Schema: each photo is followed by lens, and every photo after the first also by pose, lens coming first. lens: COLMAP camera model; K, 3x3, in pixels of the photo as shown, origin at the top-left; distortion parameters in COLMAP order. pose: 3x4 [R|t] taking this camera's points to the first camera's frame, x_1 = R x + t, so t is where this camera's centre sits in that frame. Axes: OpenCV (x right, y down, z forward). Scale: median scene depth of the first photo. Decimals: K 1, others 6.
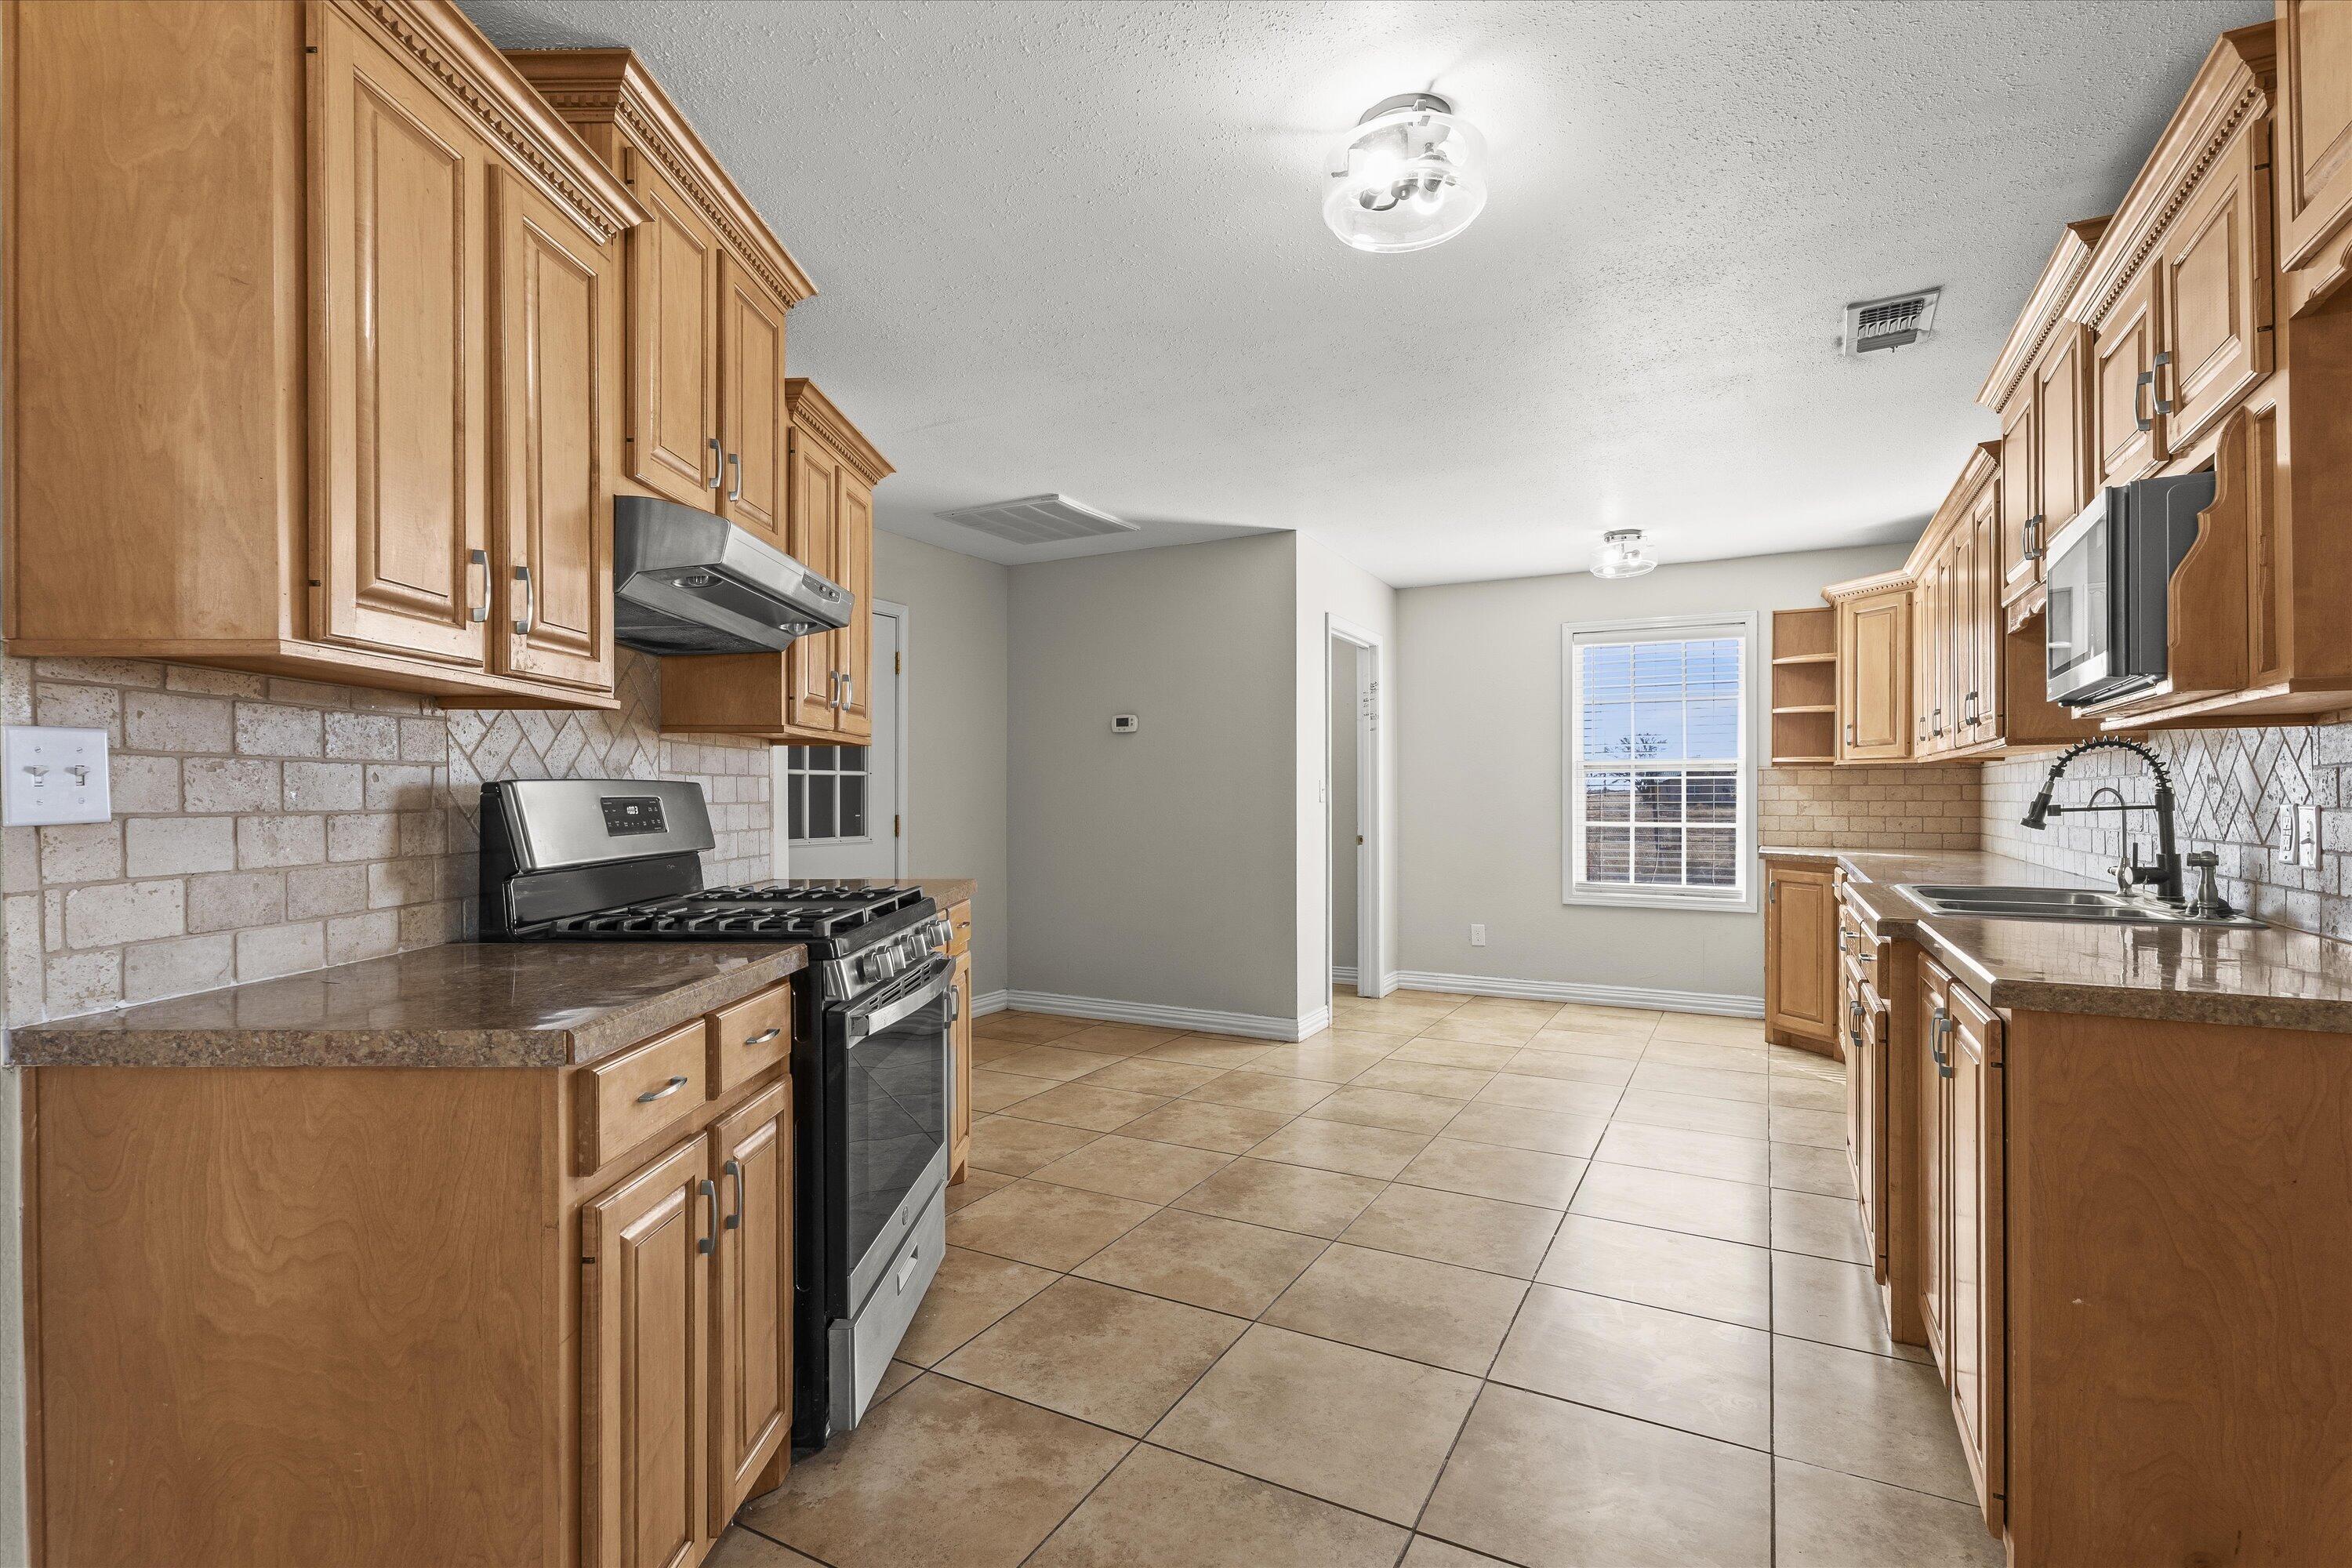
lens RADIAL K [[1104.6, 0, 1174.9], [0, 1104.6, 793.7], [0, 0, 1]] dist [0.004931, 0.000162]
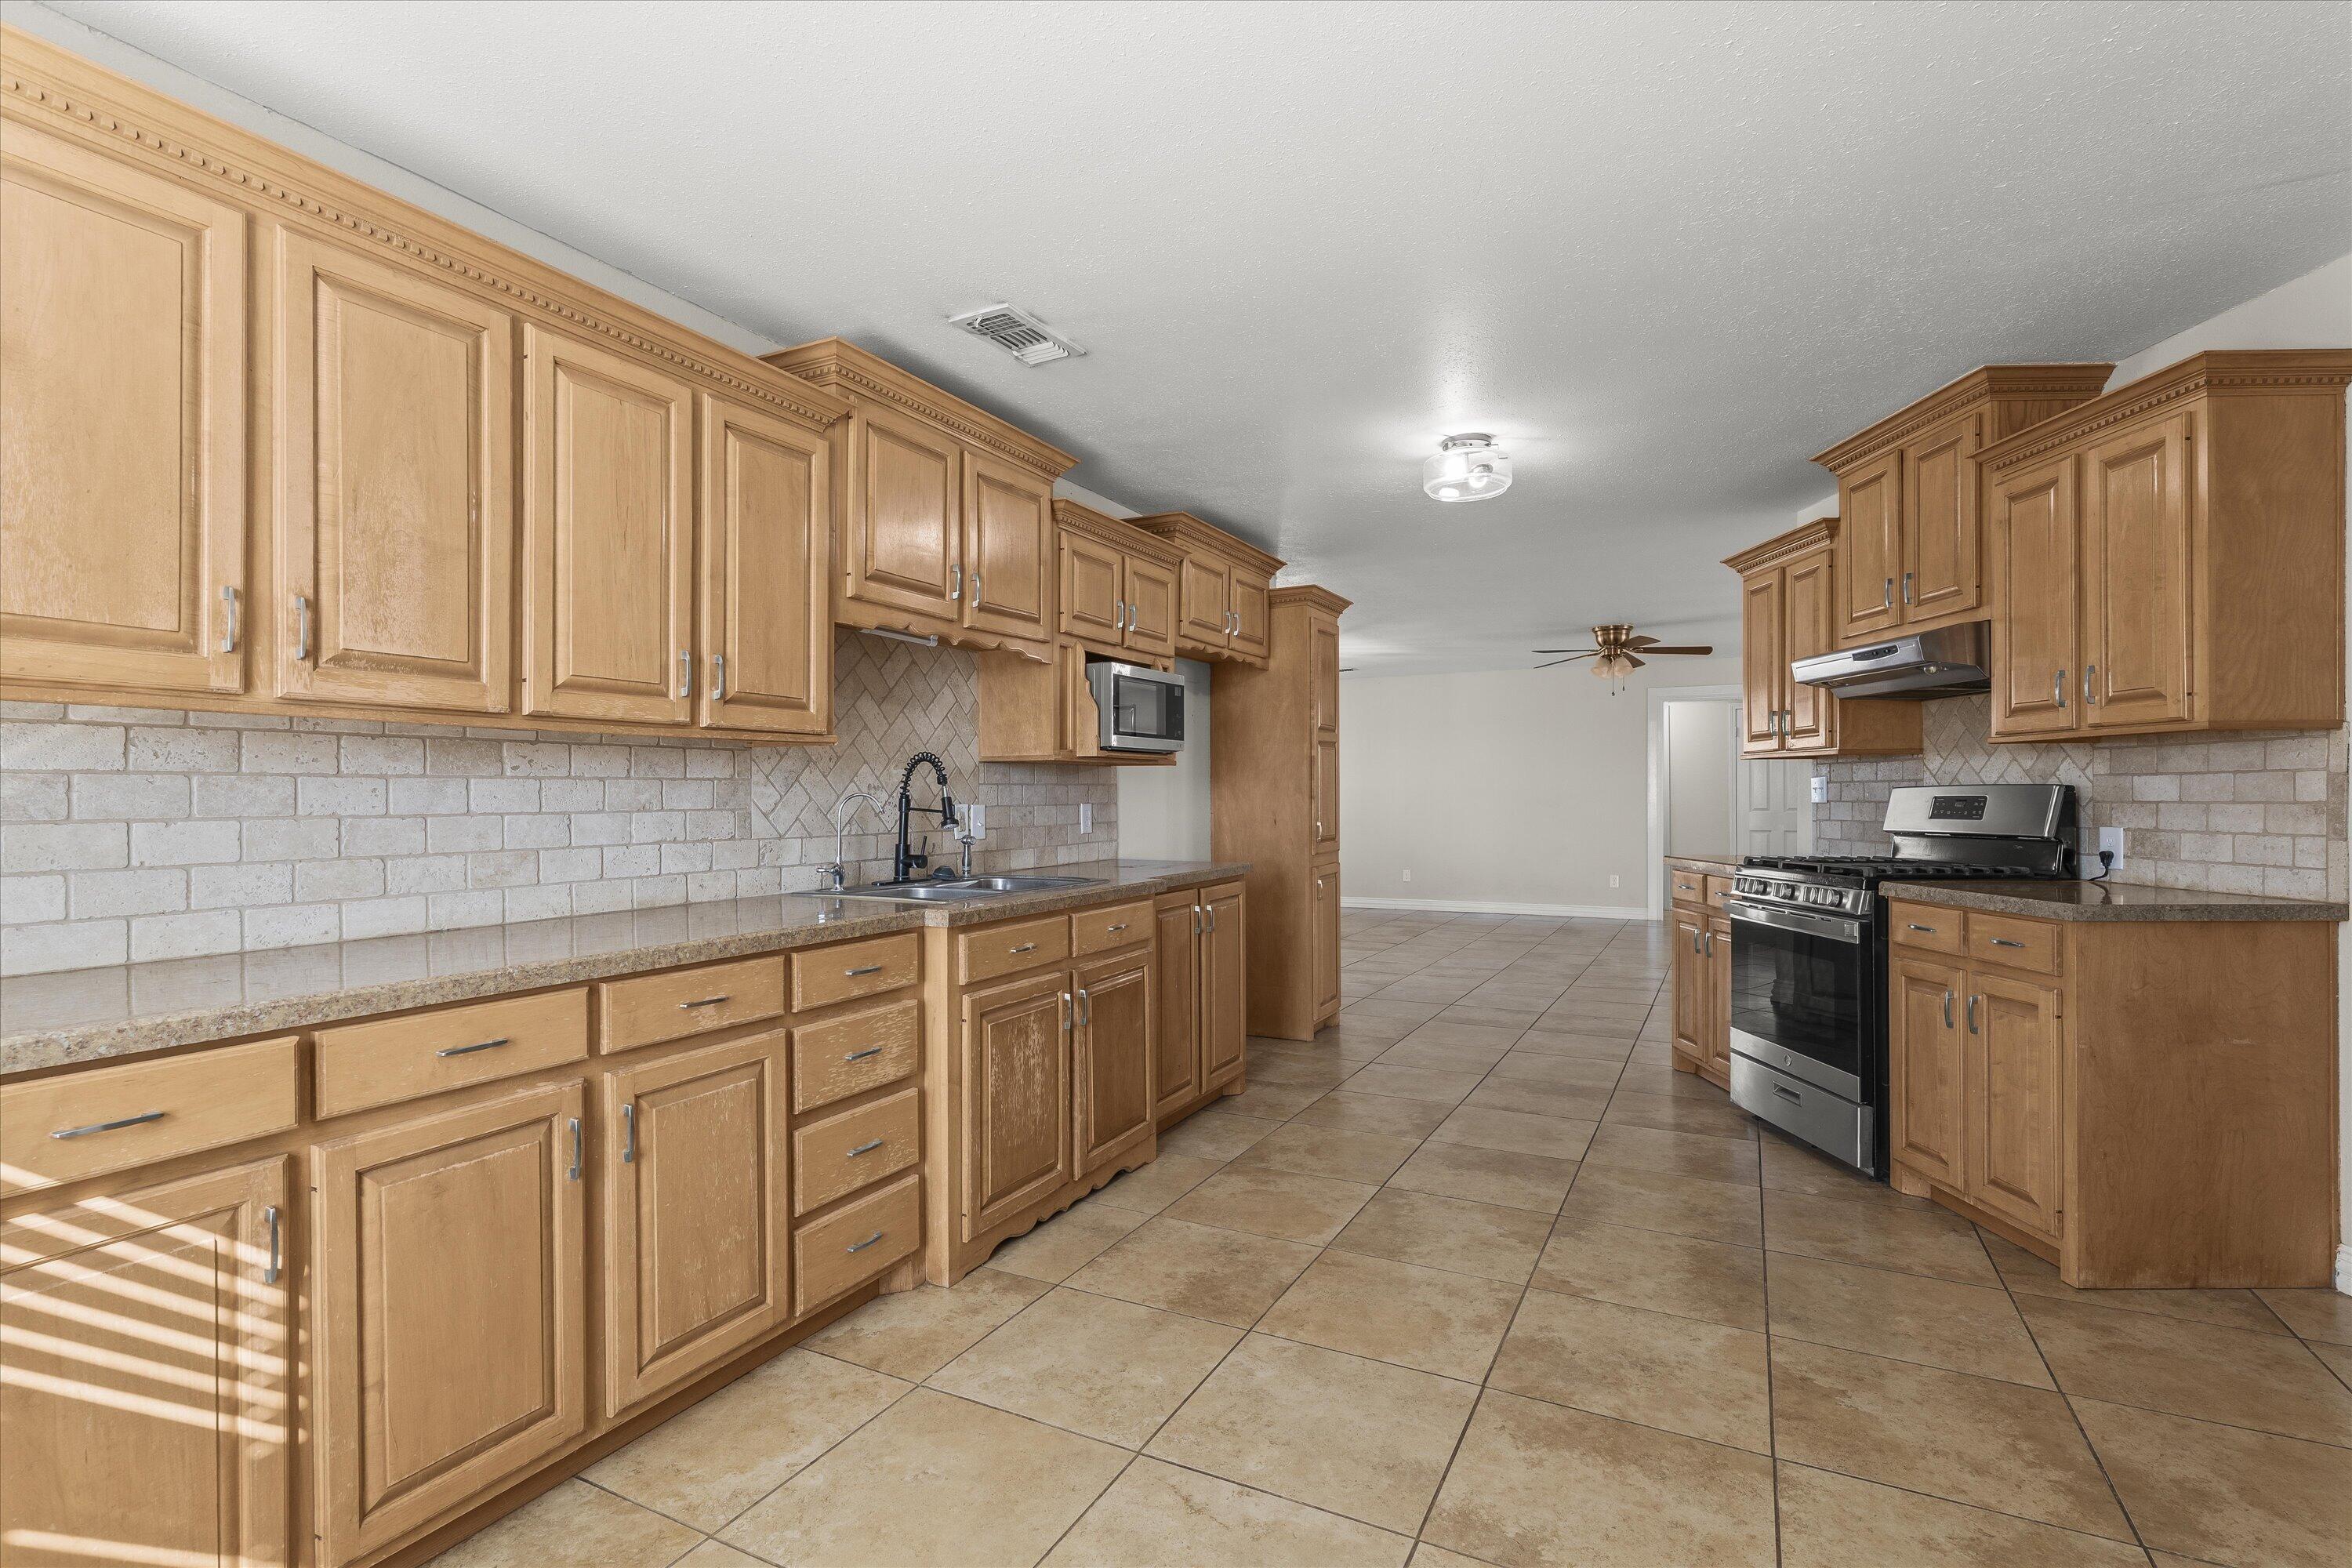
lens RADIAL K [[1104.6, 0, 1152.4], [0, 1104.6, 784.2], [0, 0, 1]] dist [0.004931, 0.000162]
pose [[-0.999987, 0.004787, 0.001900, 0.649278], [0.004763, 0.999908, -0.012674, 0.001043], [-0.001960, -0.012664, -0.999918, 2.529615]]
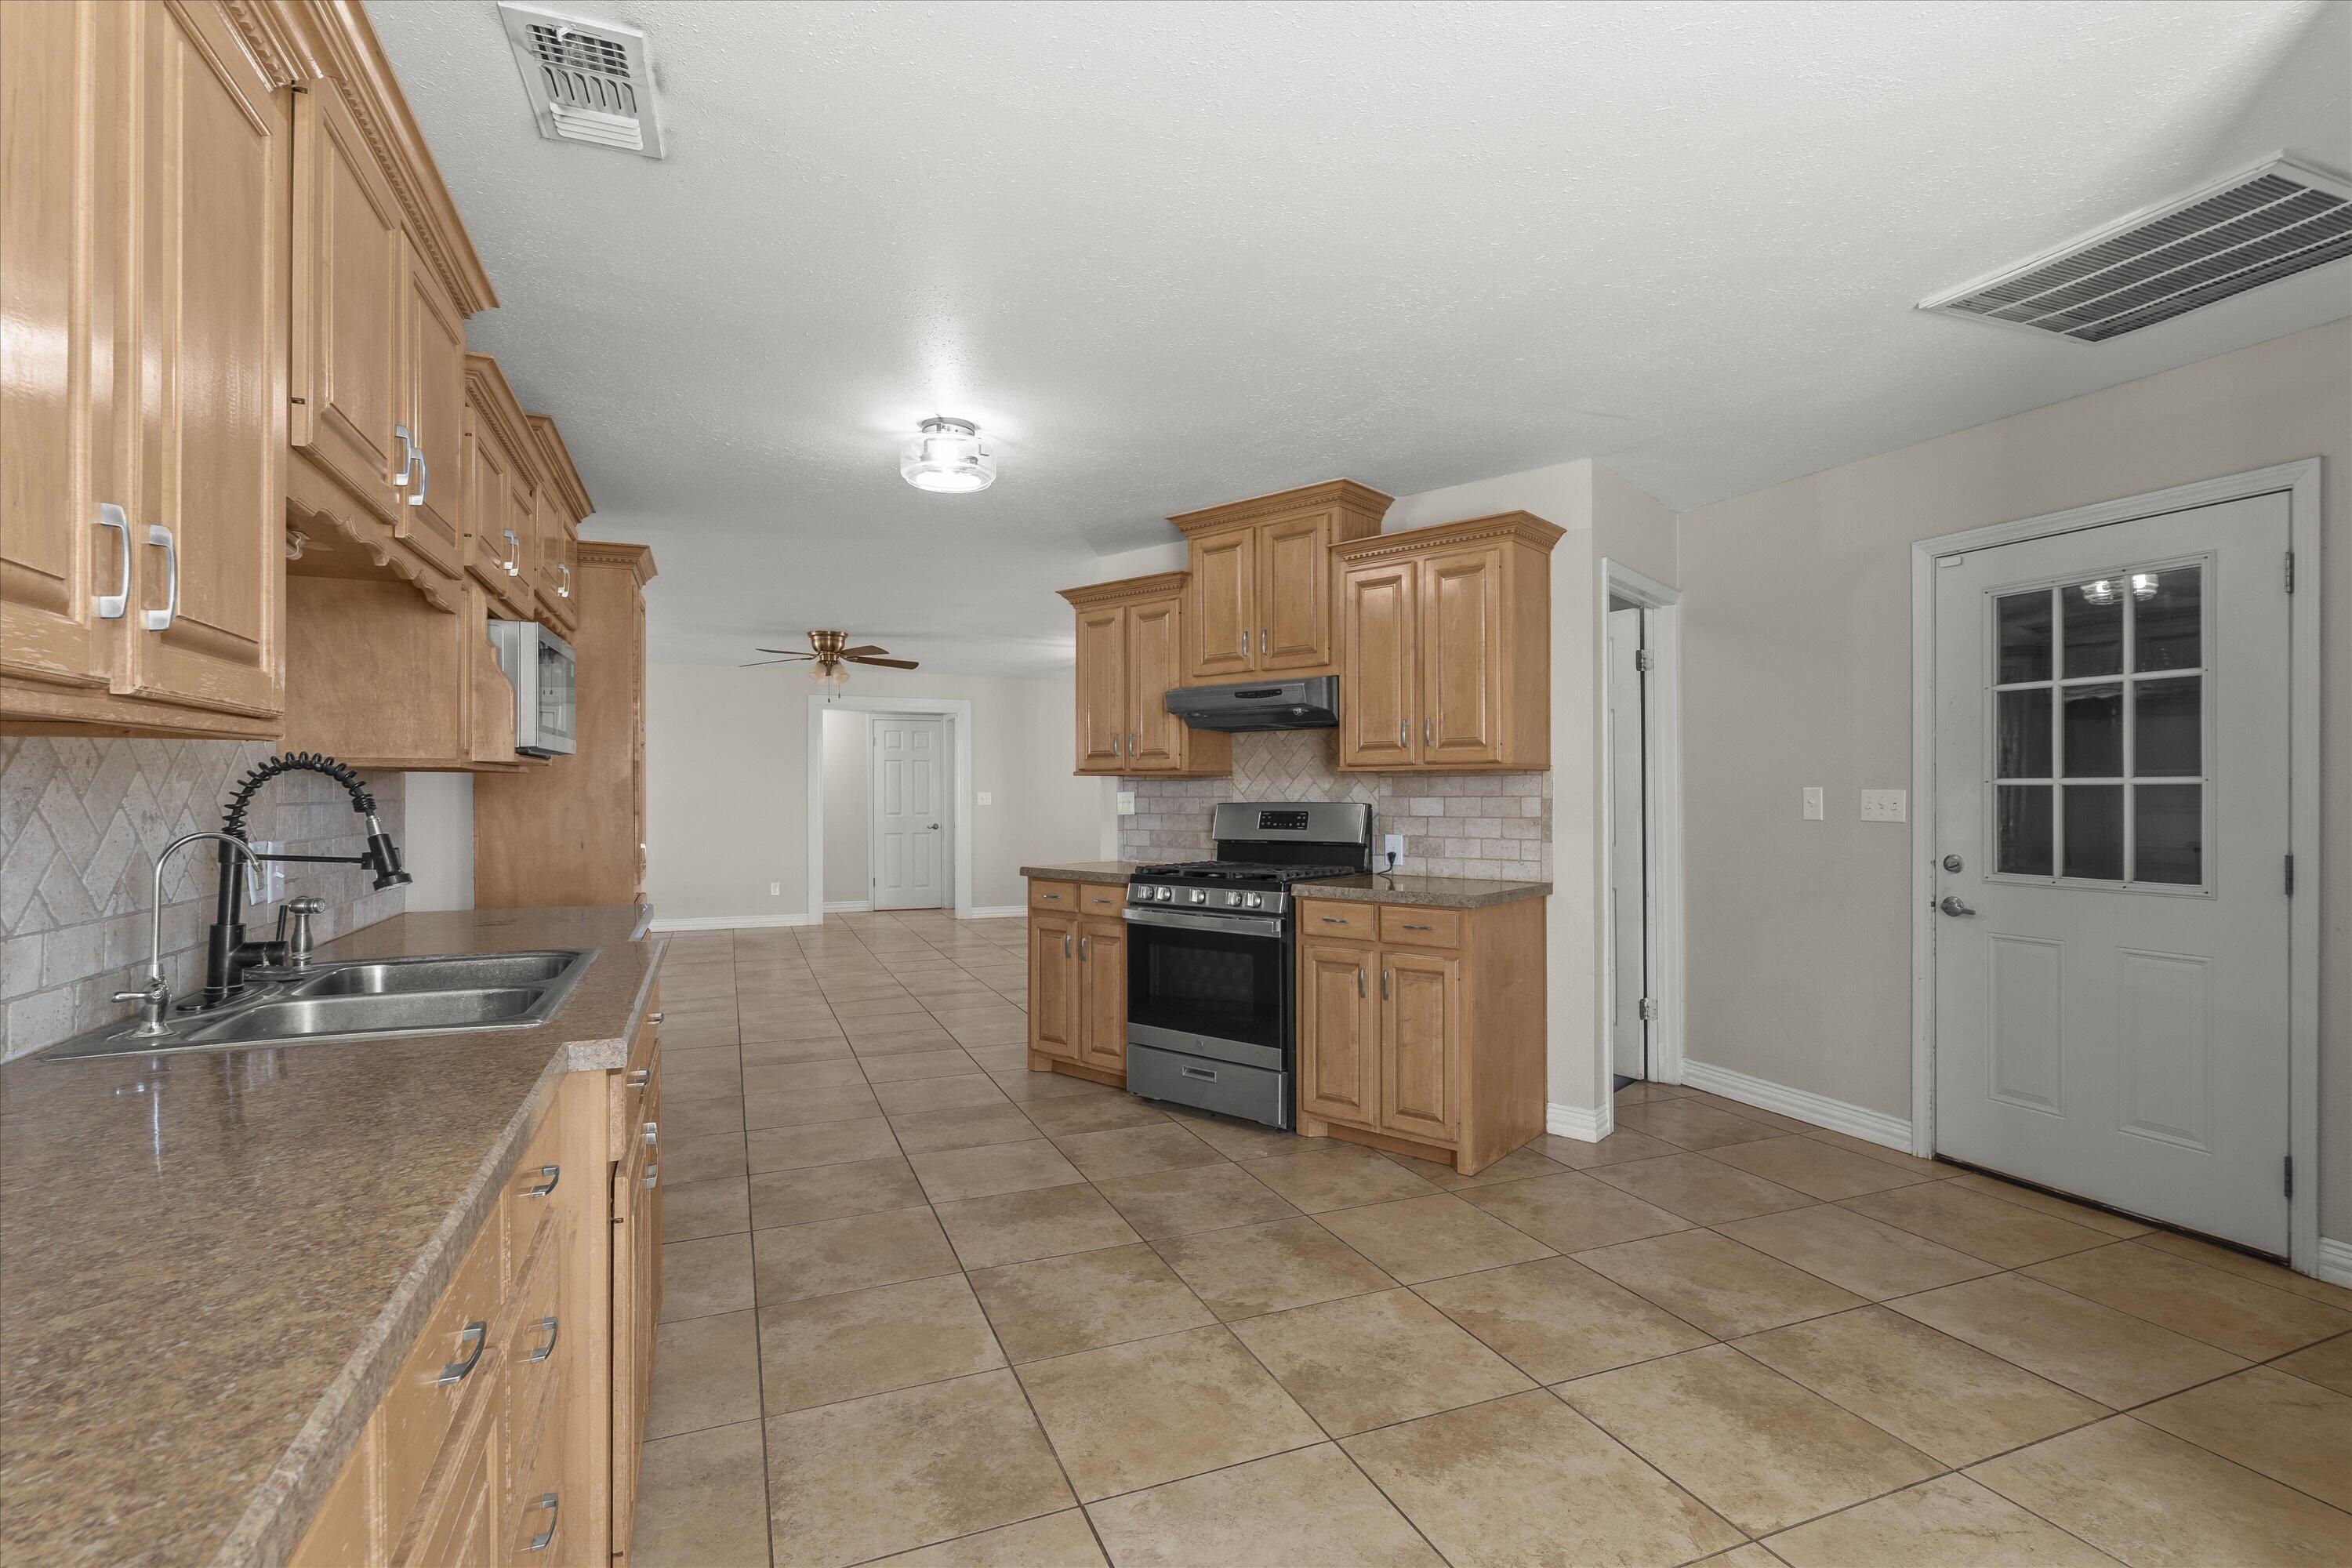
lens RADIAL K [[1104.6, 0, 1165.5], [0, 1104.6, 786.8], [0, 0, 1]] dist [0.004931, 0.000162]
pose [[-0.642260, -0.002292, -0.766484, 1.151442], [0.003423, 0.999977, -0.005858, -0.028878], [0.766479, -0.006386, -0.642237, 2.069633]]
